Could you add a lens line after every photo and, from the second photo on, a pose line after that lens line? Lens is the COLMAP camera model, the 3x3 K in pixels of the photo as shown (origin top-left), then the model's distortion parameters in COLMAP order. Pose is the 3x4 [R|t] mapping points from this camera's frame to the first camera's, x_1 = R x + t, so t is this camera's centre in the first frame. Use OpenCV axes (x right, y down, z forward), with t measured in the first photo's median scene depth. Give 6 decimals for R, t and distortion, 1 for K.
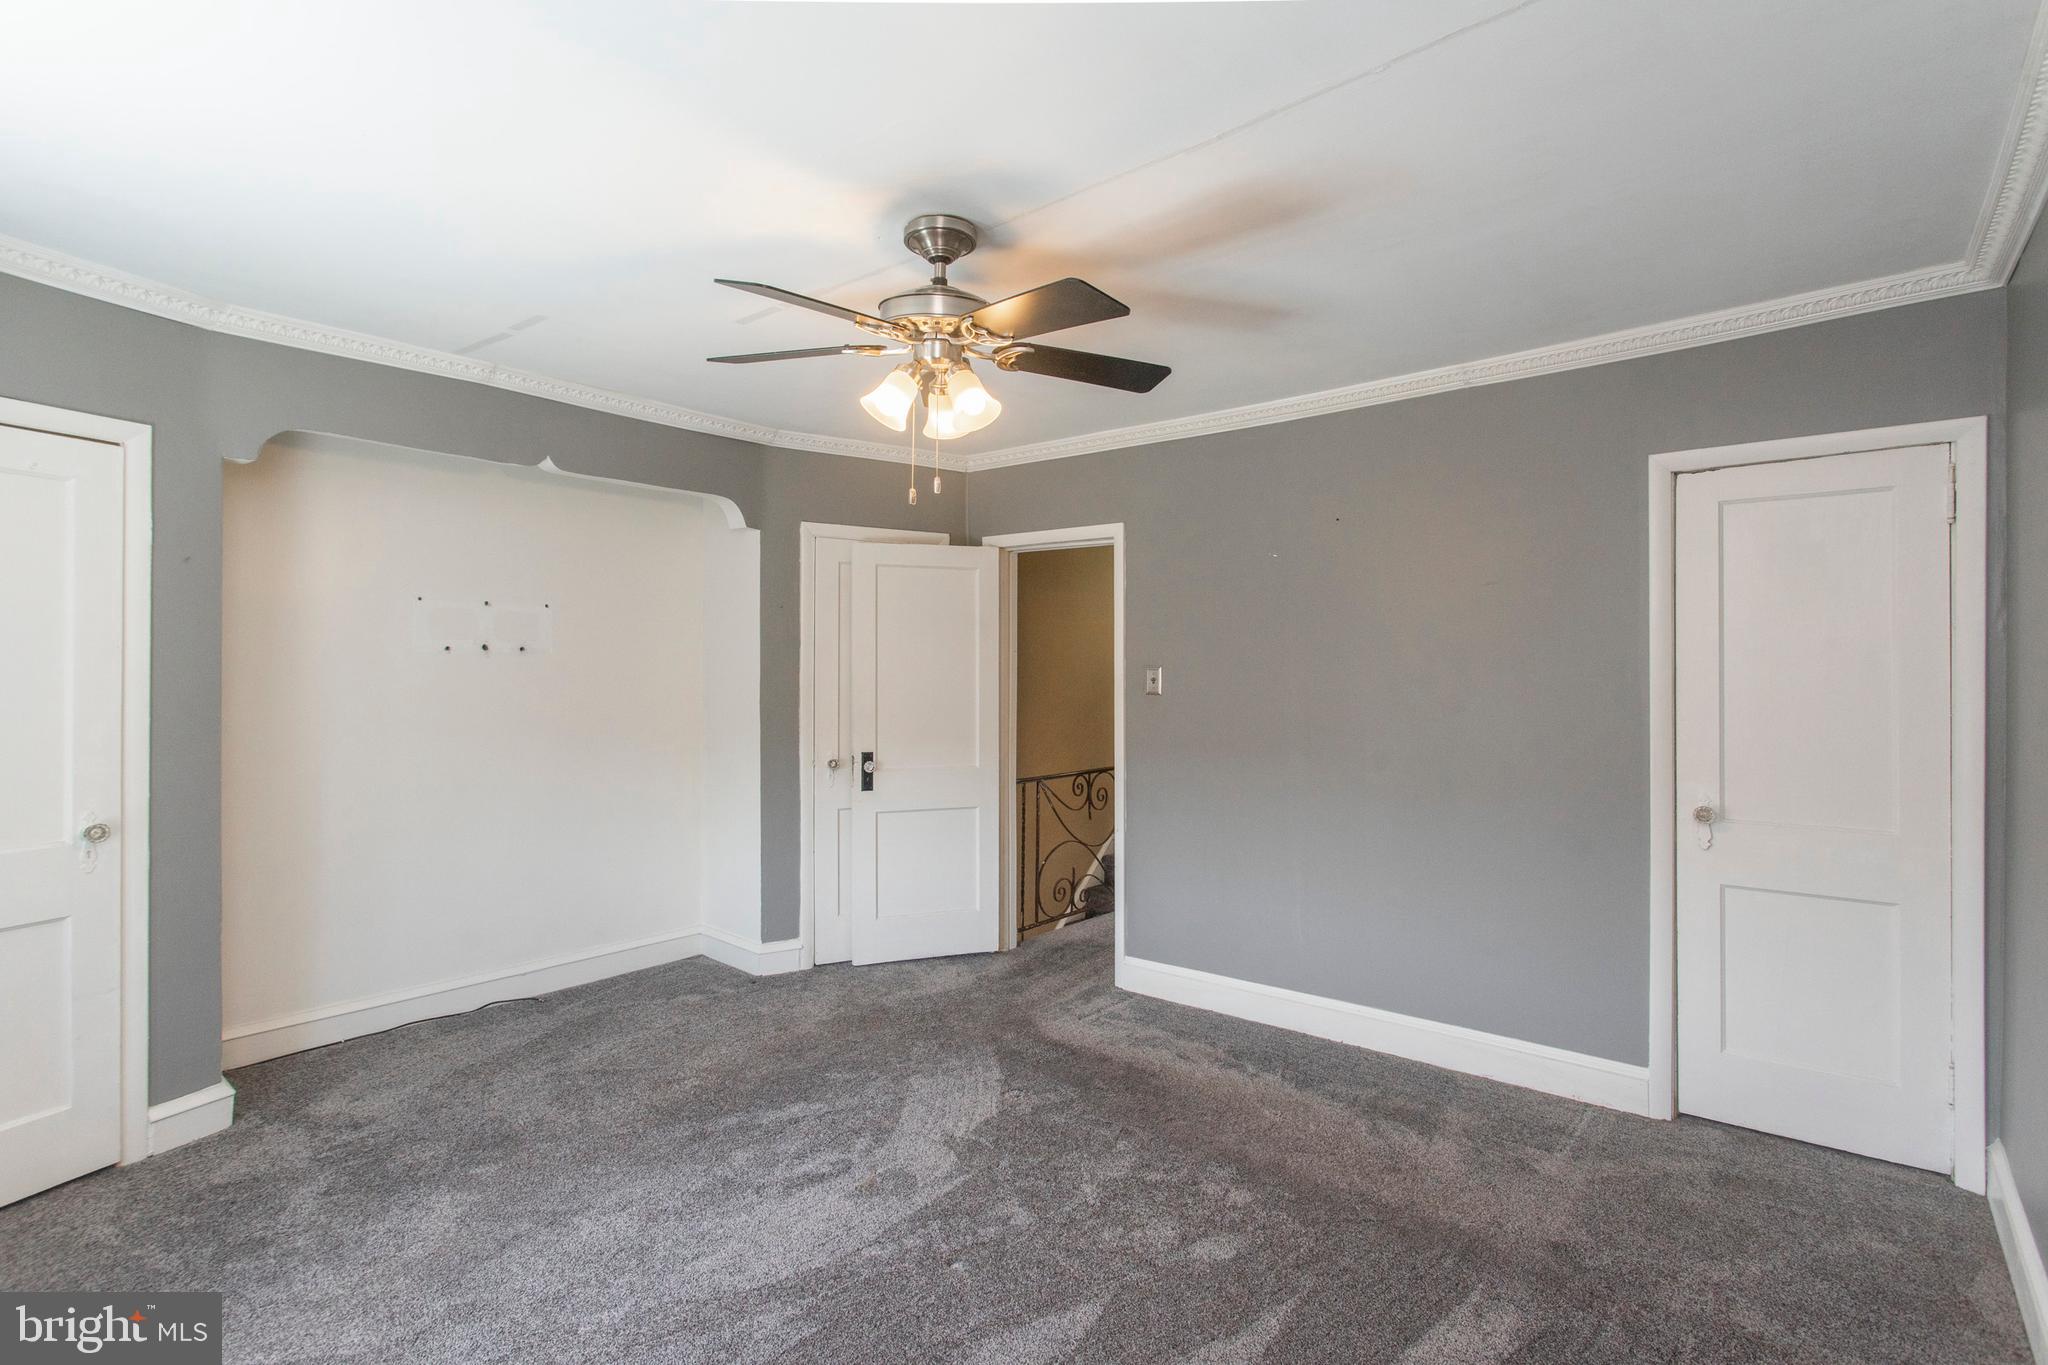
lens RADIAL K [[972.5, 0, 1014.1], [0, 972.5, 664.7], [0, 0, 1]] dist [-0.000556, 0.000771]
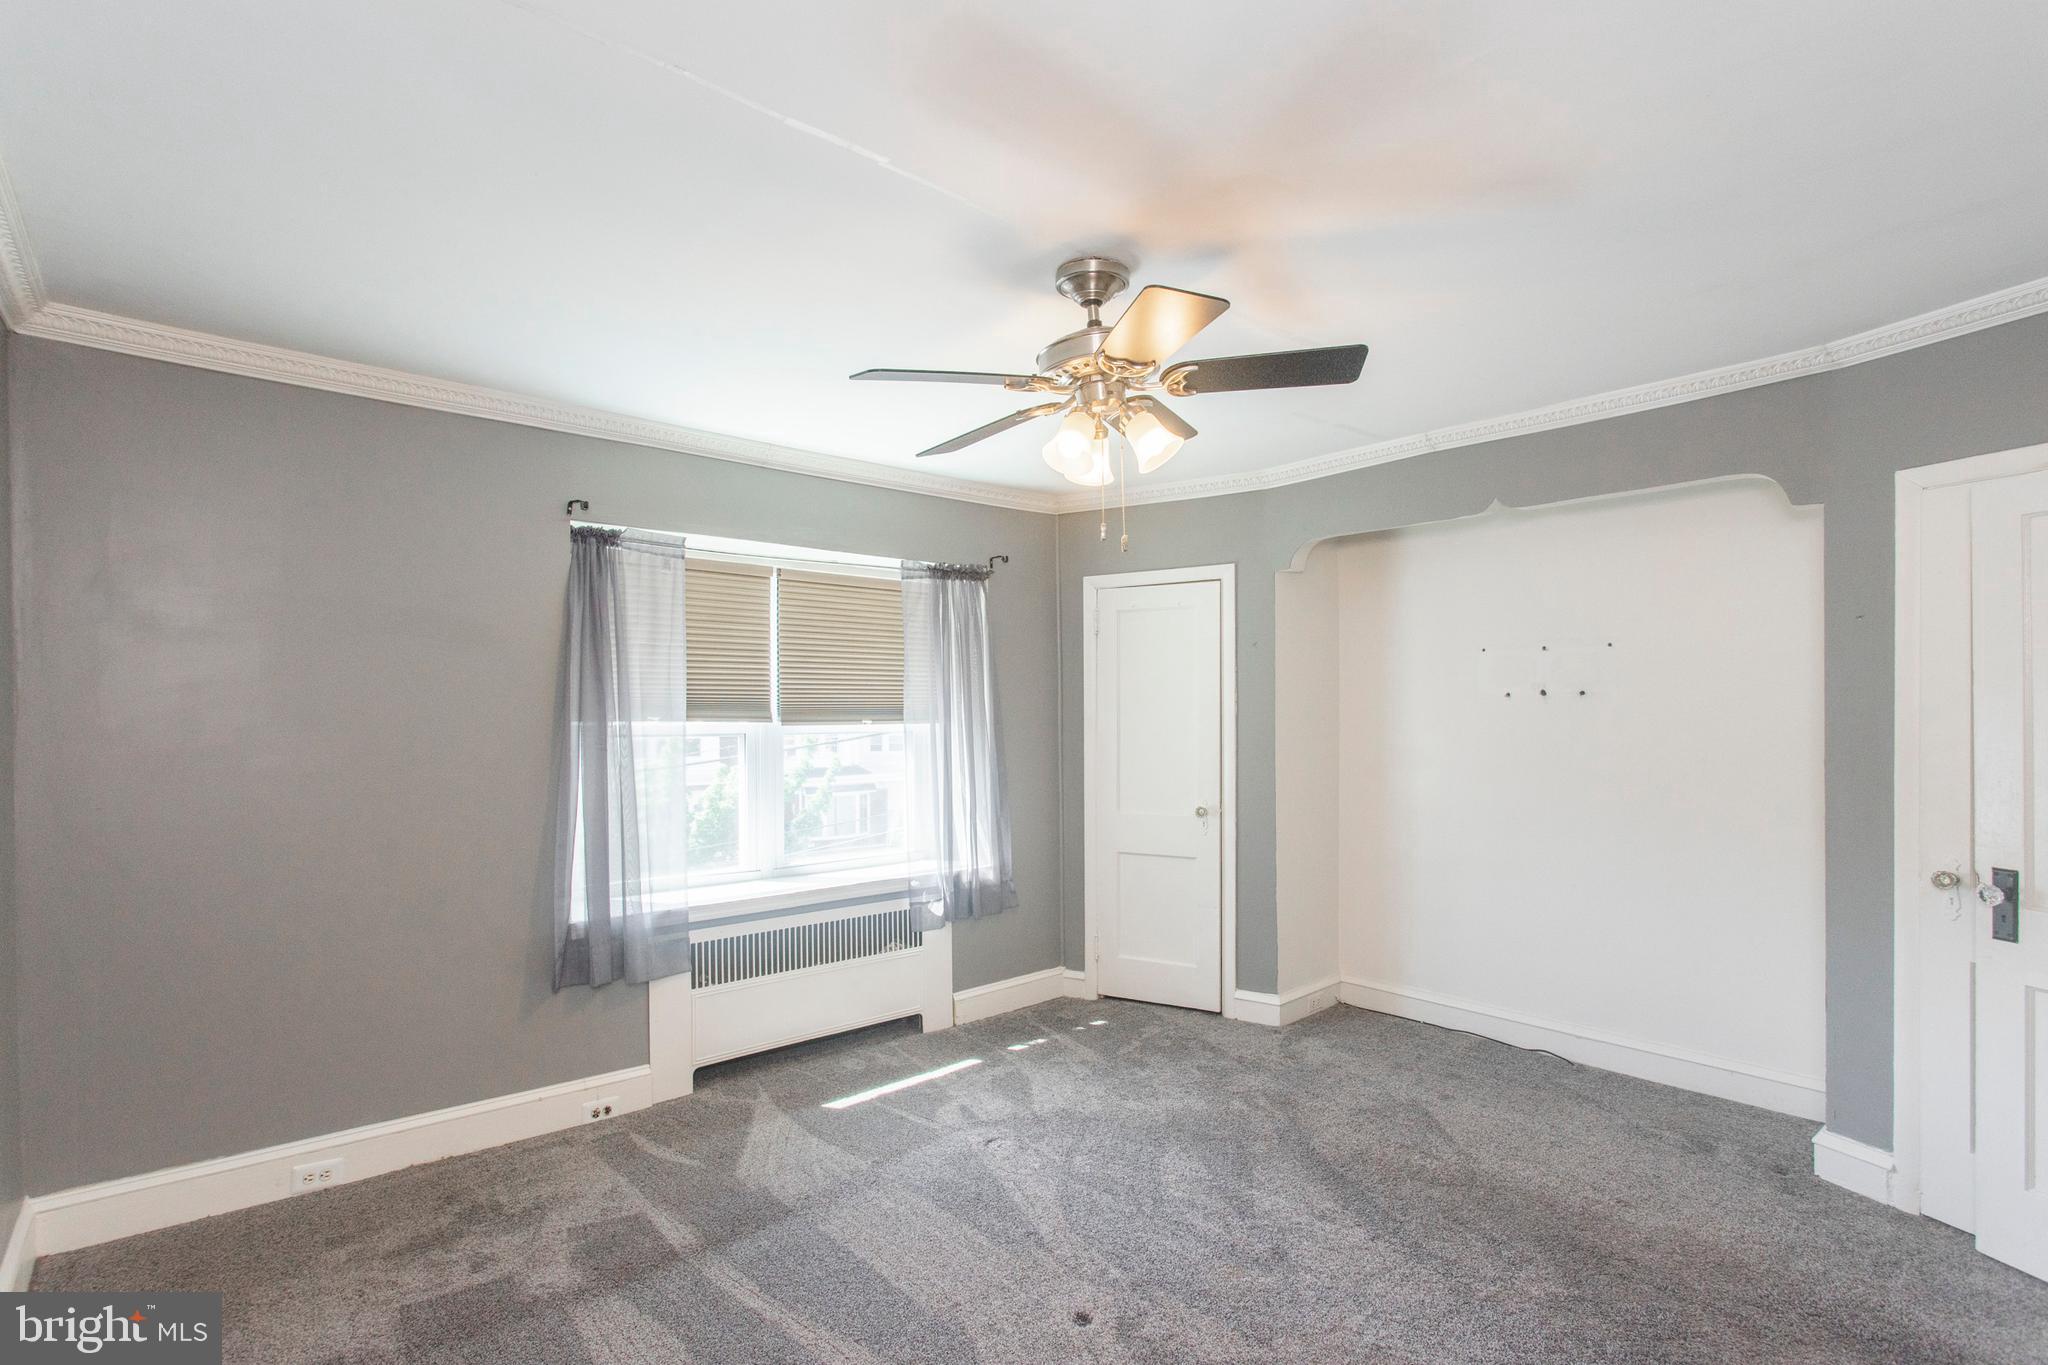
lens RADIAL K [[985.4, 0, 1020.9], [0, 985.4, 710.1], [0, 0, 1]] dist [-0.000754, 0.000499]
pose [[-0.158233, -0.003769, -0.987395, 0.558356], [0.009892, 0.999936, -0.005402, 0.000486], [0.987352, -0.010622, -0.158186, 0.654604]]
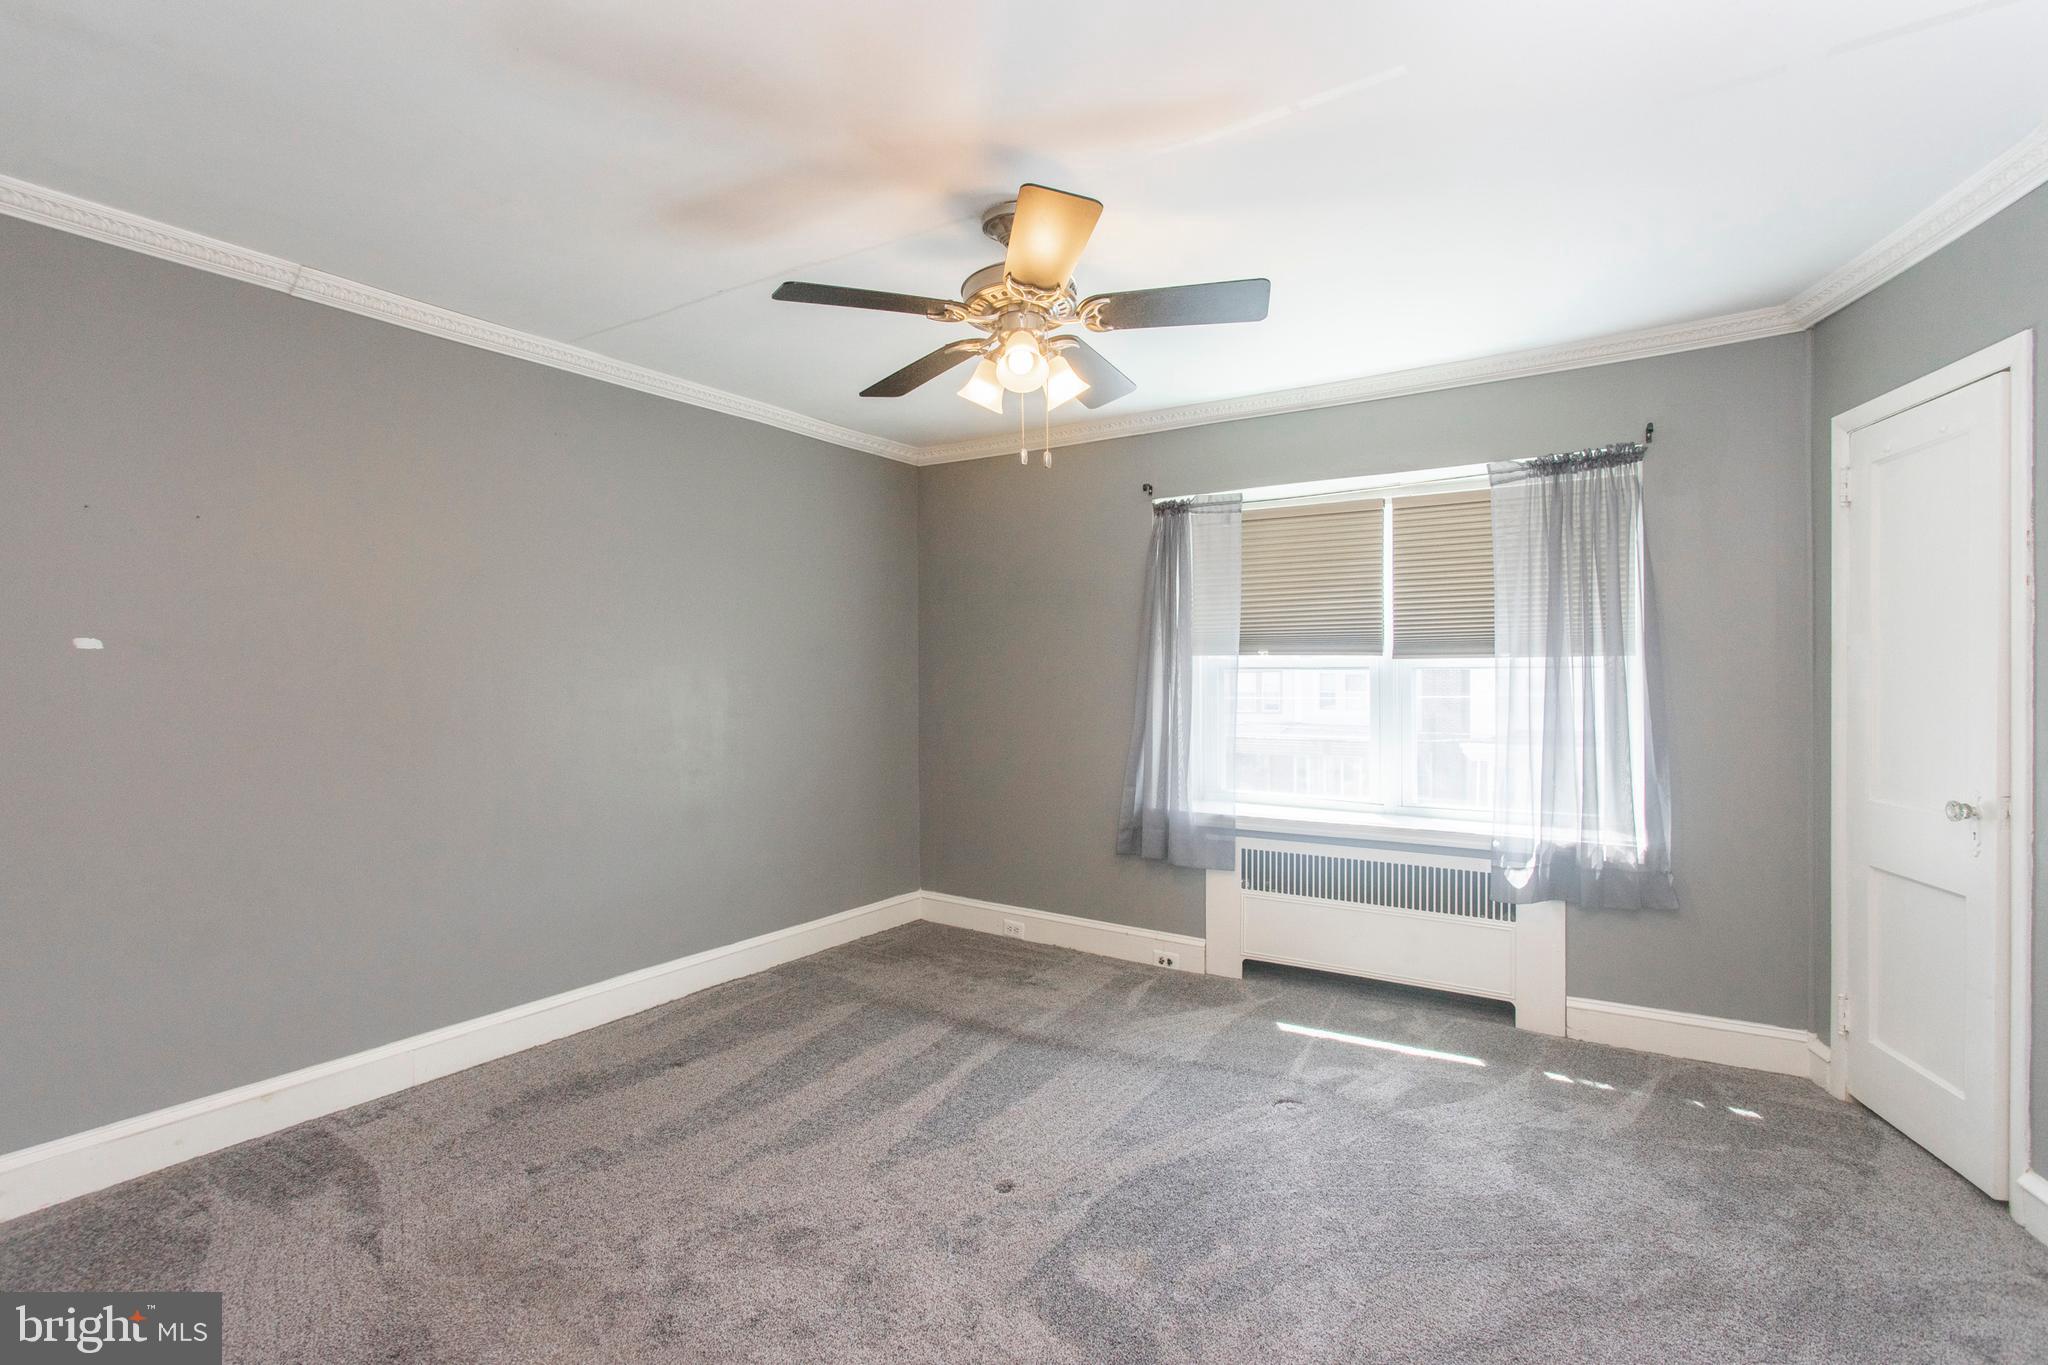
lens RADIAL K [[972.5, 0, 1014.1], [0, 972.5, 664.7], [0, 0, 1]] dist [-0.000556, 0.000771]
pose [[-0.993083, 0.002801, -0.117381, 0.039016], [0.004450, 0.999895, -0.013786, 0.028967], [0.117330, -0.014213, -0.992991, 1.231537]]
